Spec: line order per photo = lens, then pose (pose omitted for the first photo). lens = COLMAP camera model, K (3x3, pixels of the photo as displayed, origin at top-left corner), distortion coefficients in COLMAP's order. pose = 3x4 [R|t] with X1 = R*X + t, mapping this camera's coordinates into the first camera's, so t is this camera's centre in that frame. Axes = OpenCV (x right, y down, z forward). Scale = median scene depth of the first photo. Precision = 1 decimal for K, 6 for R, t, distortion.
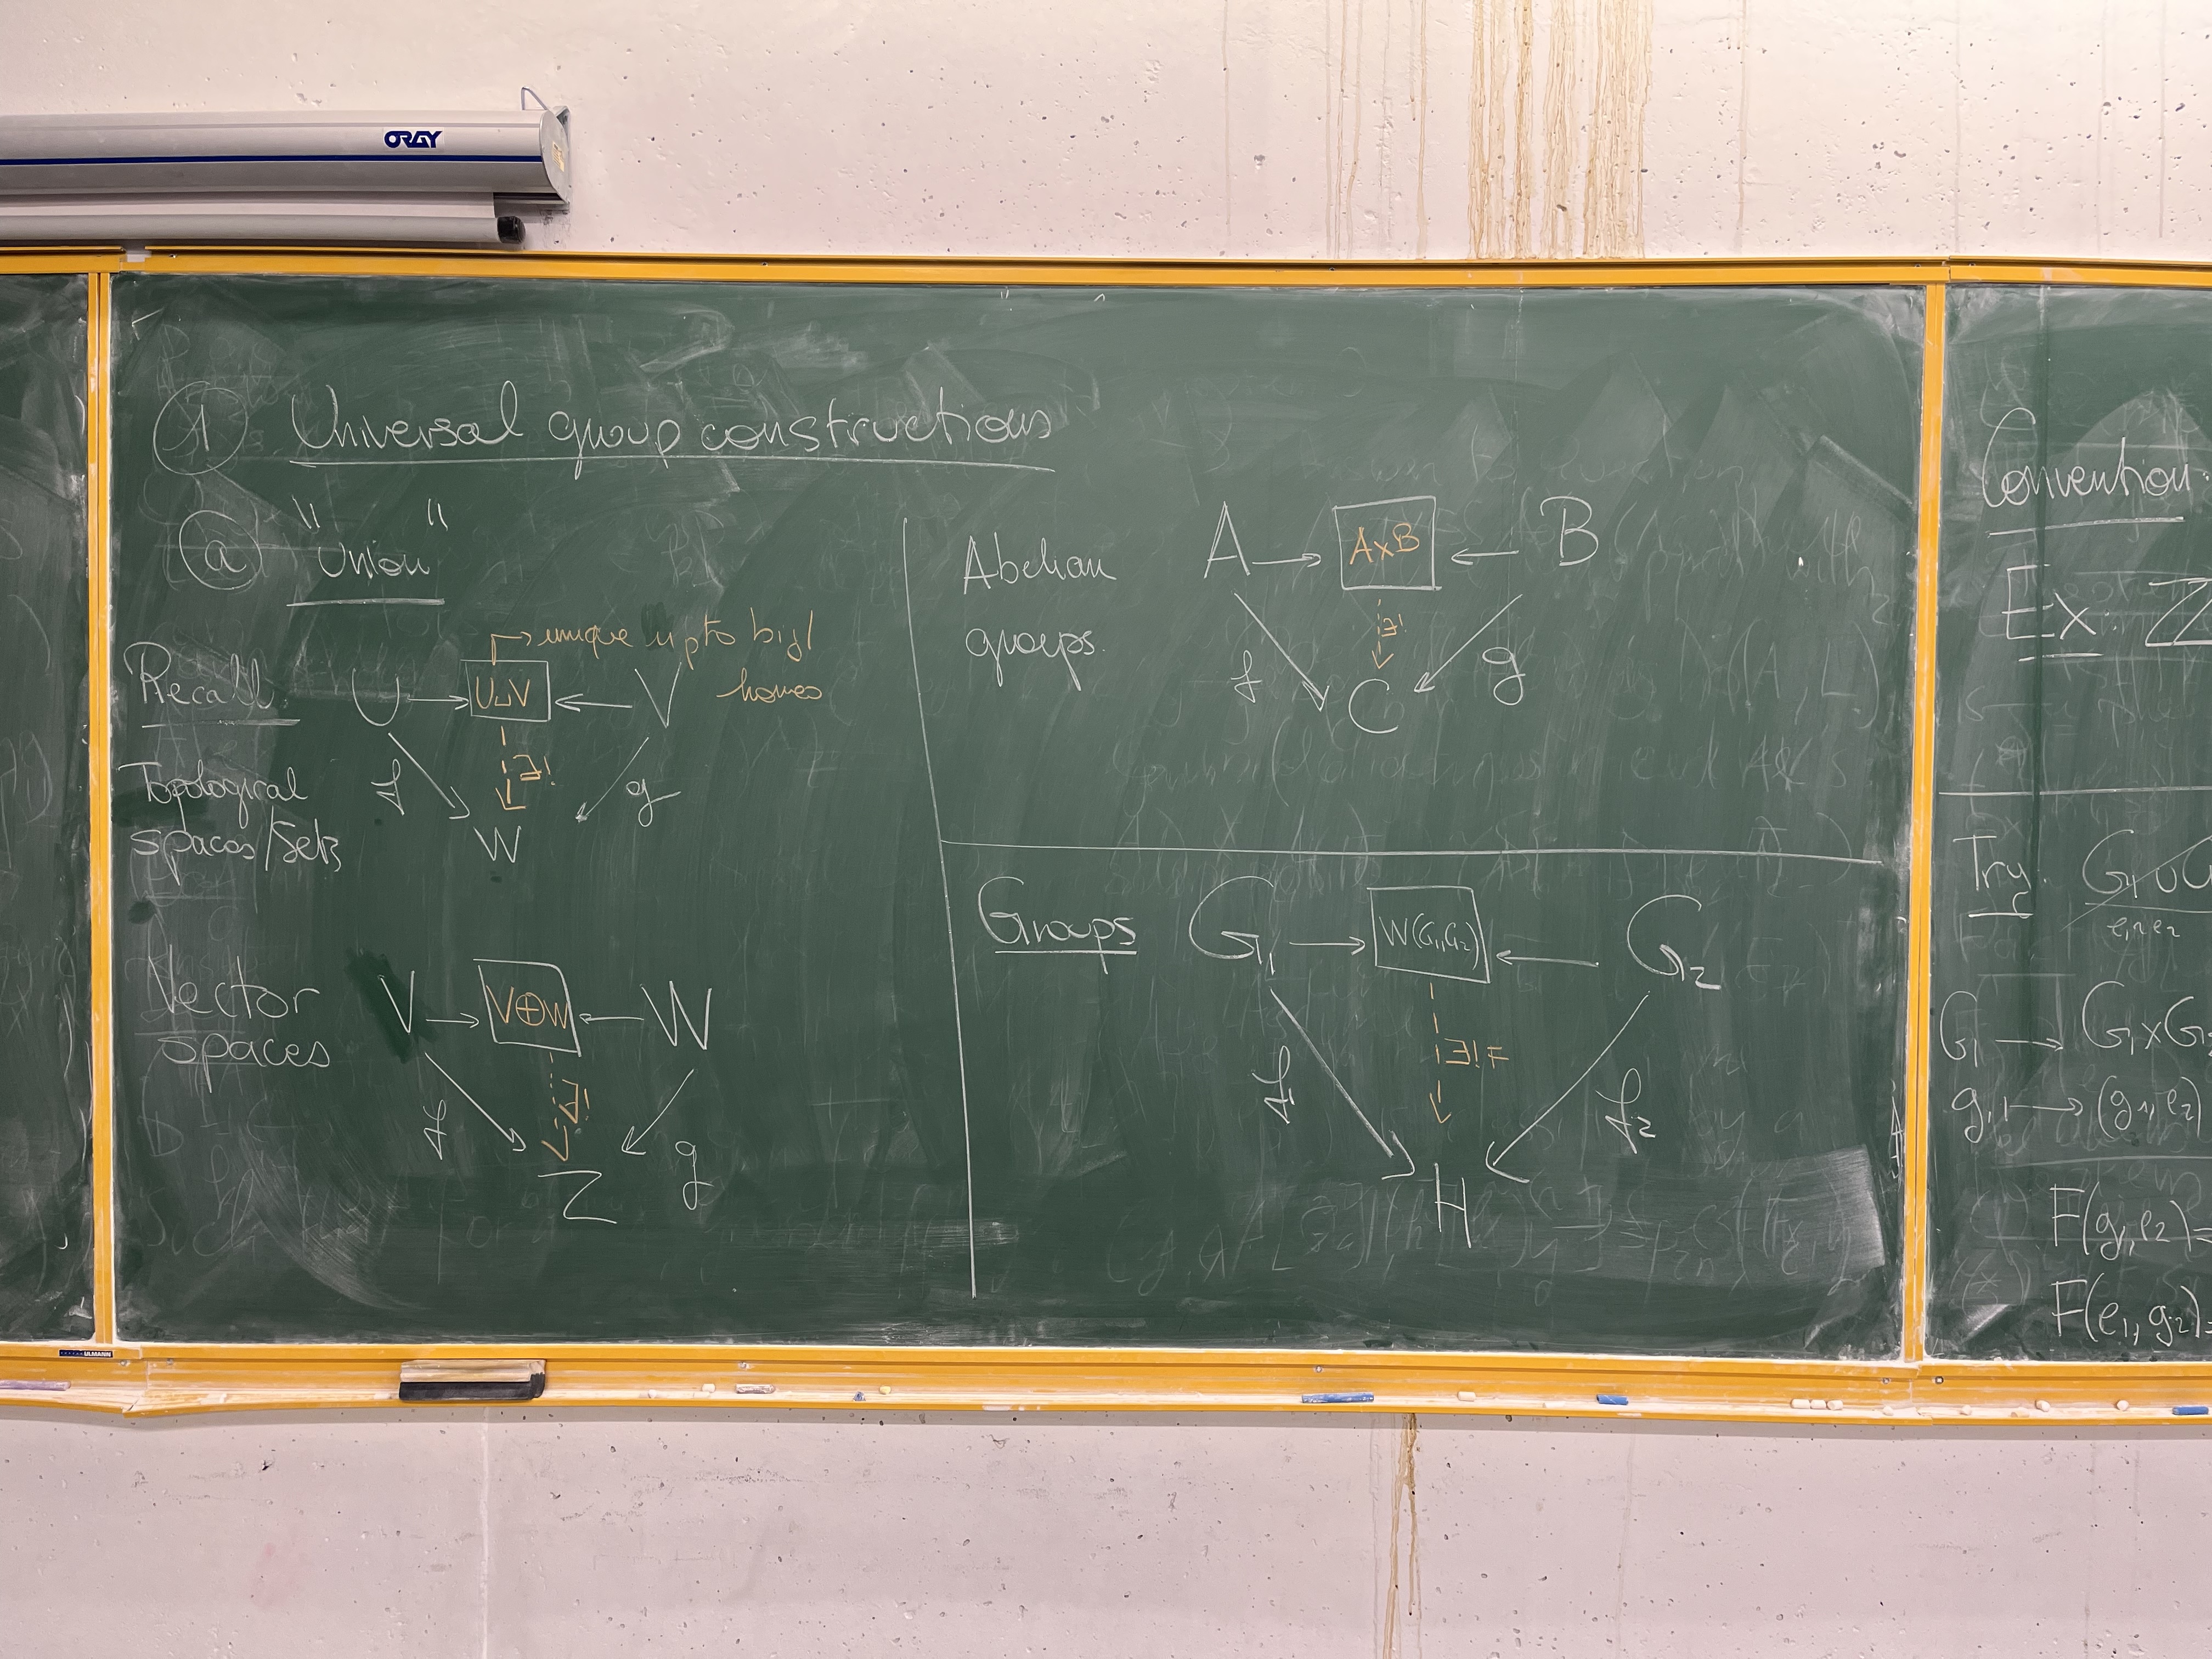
lens RADIAL K [[1721.8, 0, 1106.0], [0, 1721.8, 829.5], [0, 0, 1]] dist [0.118312, -0.163217]
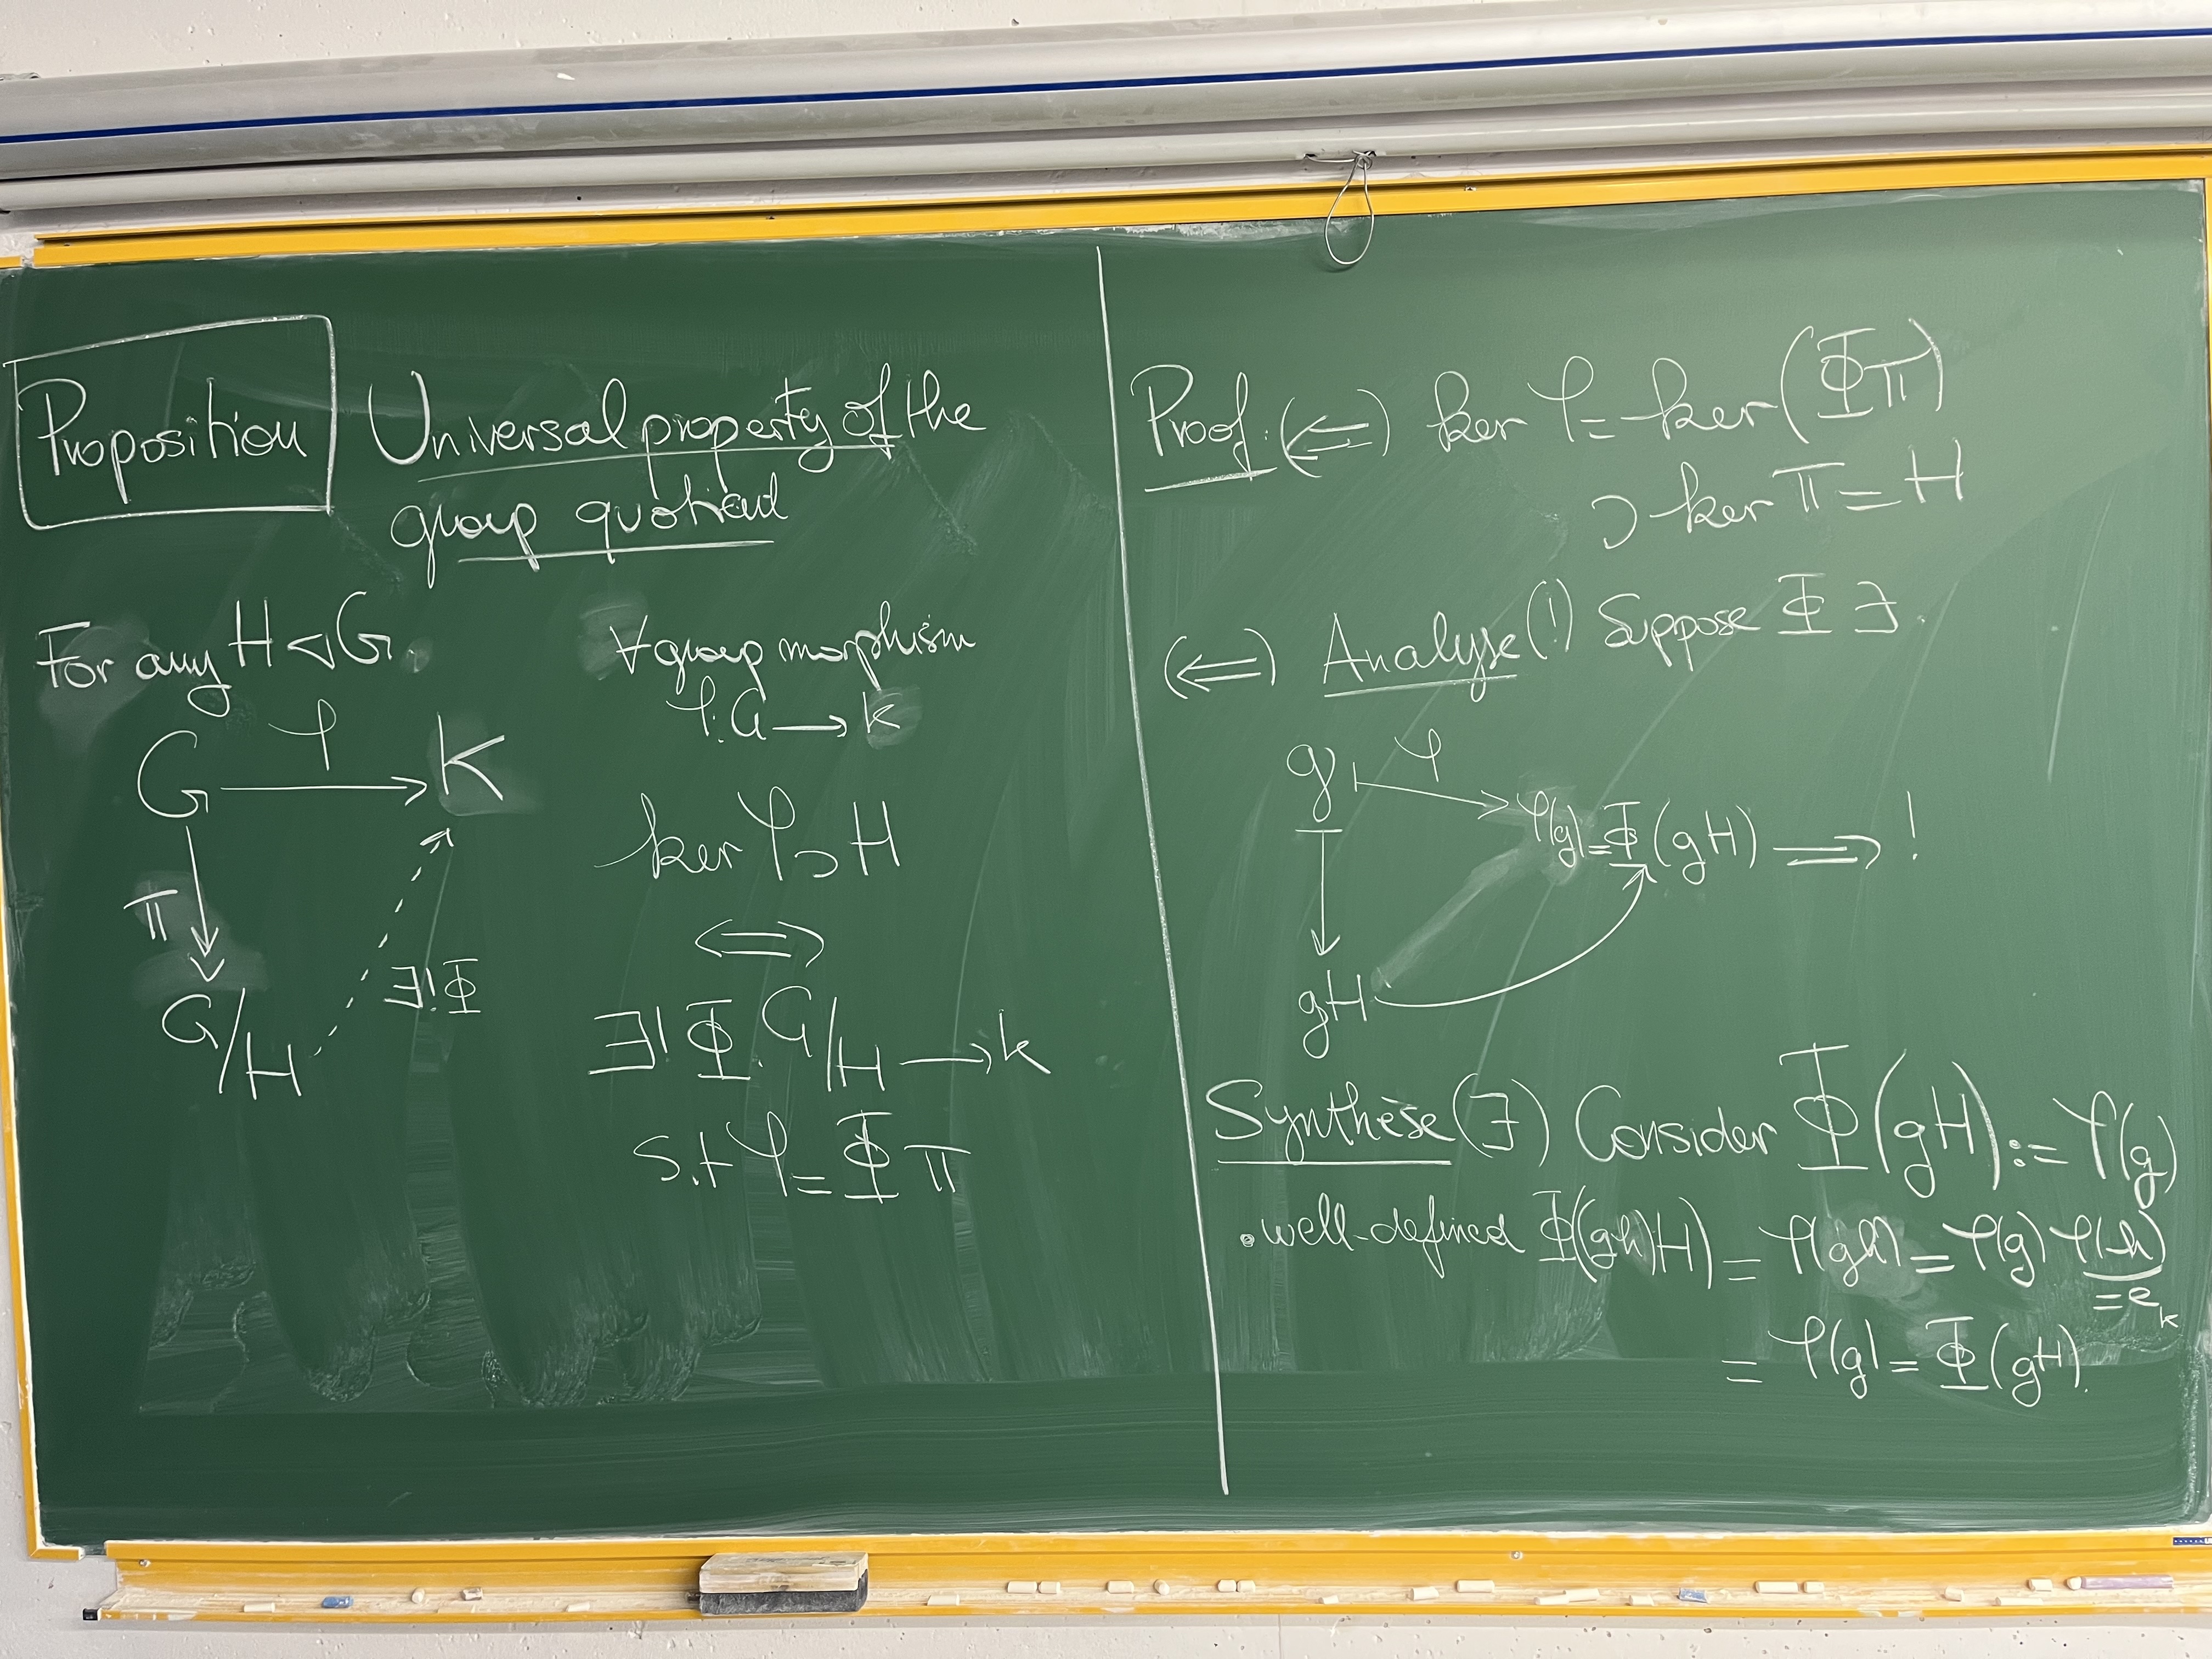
lens RADIAL K [[1721.8, 0, 1106.0], [0, 1721.8, 829.5], [0, 0, 1]] dist [0.118312, -0.163217]
pose [[0.999224, -0.032578, -0.022141, -1.057846], [0.032606, 0.999468, 0.000929, -0.040922], [0.022099, -0.001650, 0.999754, 0.199388]]
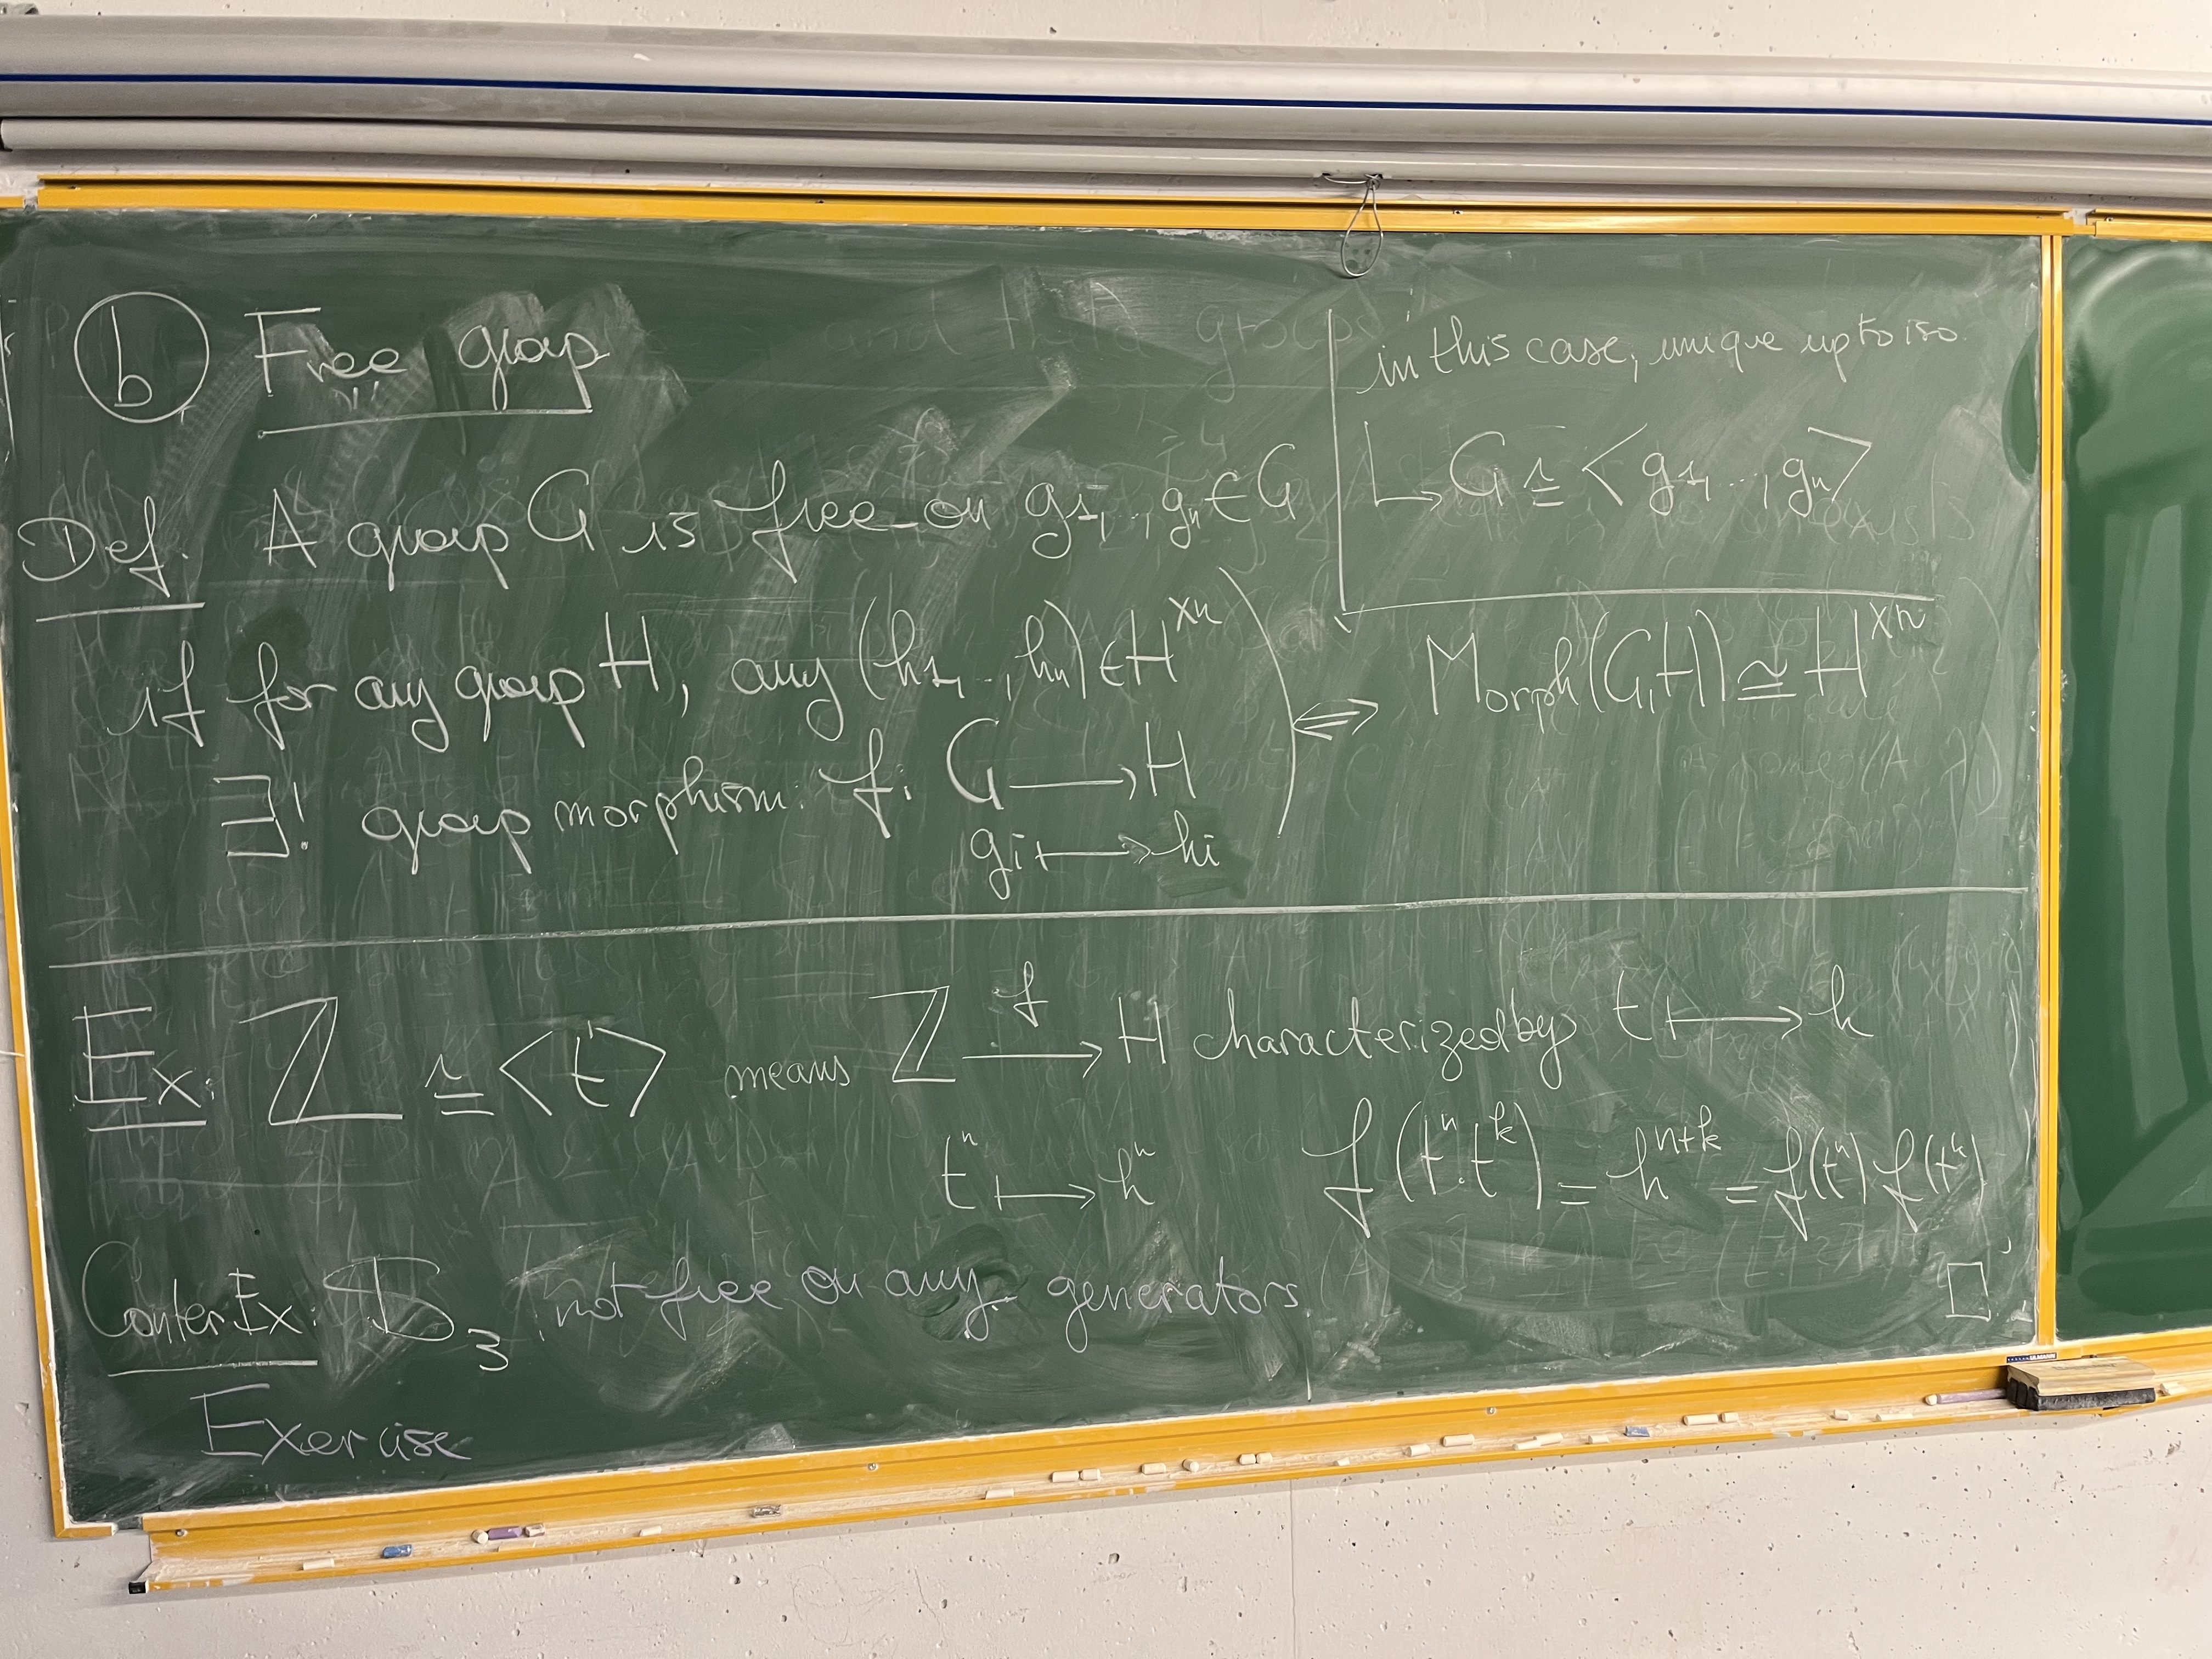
lens RADIAL K [[1721.8, 0, 1106.0], [0, 1721.8, 829.5], [0, 0, 1]] dist [0.118312, -0.163217]
pose [[0.984001, -0.045973, 0.172130, -1.247943], [0.040457, 0.998553, 0.035420, -0.049477], [-0.173509, -0.027889, 0.984437, 0.139989]]
